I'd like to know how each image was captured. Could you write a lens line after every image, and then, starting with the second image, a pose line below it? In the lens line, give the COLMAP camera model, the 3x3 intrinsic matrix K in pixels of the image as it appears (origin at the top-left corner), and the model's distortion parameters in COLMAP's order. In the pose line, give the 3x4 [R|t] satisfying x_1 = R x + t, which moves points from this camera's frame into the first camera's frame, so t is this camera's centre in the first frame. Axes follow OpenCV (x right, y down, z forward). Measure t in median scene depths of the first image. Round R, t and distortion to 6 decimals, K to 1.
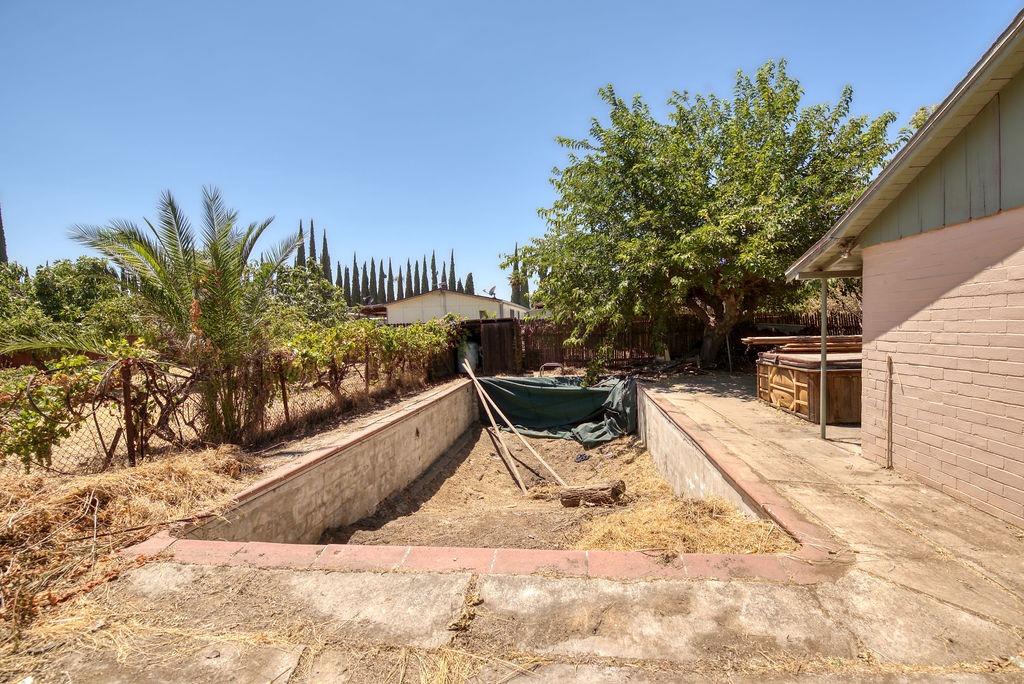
lens RADIAL K [[442.7, 0, 510.1], [0, 442.7, 342.7], [0, 0, 1]] dist [-0.000858, -0.008552]
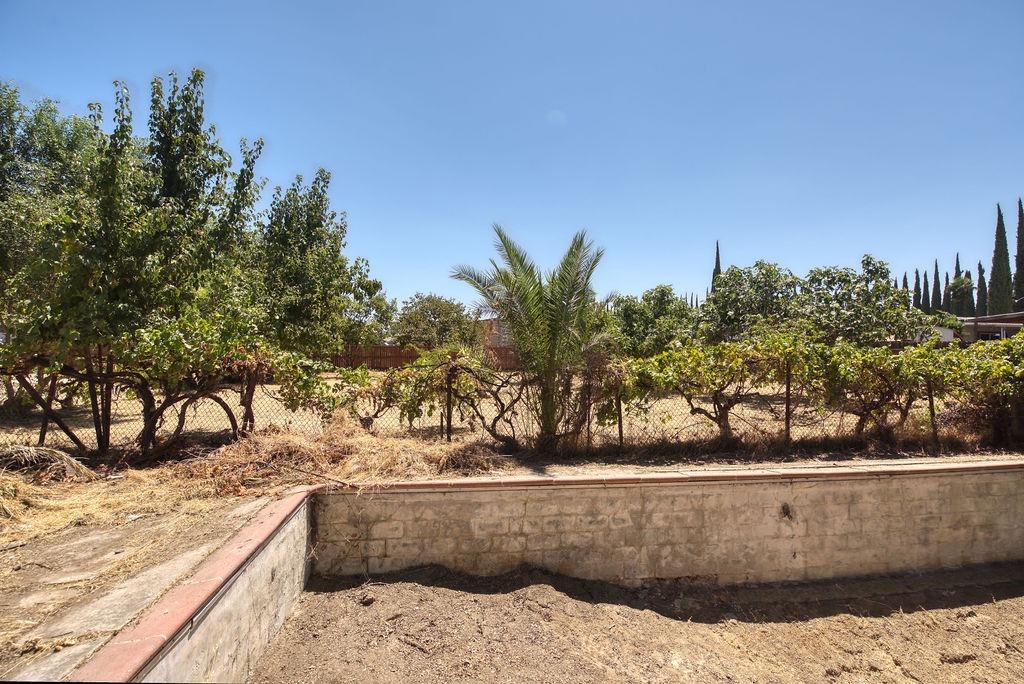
lens RADIAL K [[442.7, 0, 510.1], [0, 442.7, 342.7], [0, 0, 1]] dist [-0.000858, -0.008552]
pose [[0.275191, 0.010965, -0.961327, 0.358890], [-0.042300, 0.999105, -0.000713, -0.024537], [0.960459, 0.040861, 0.275408, 0.563247]]
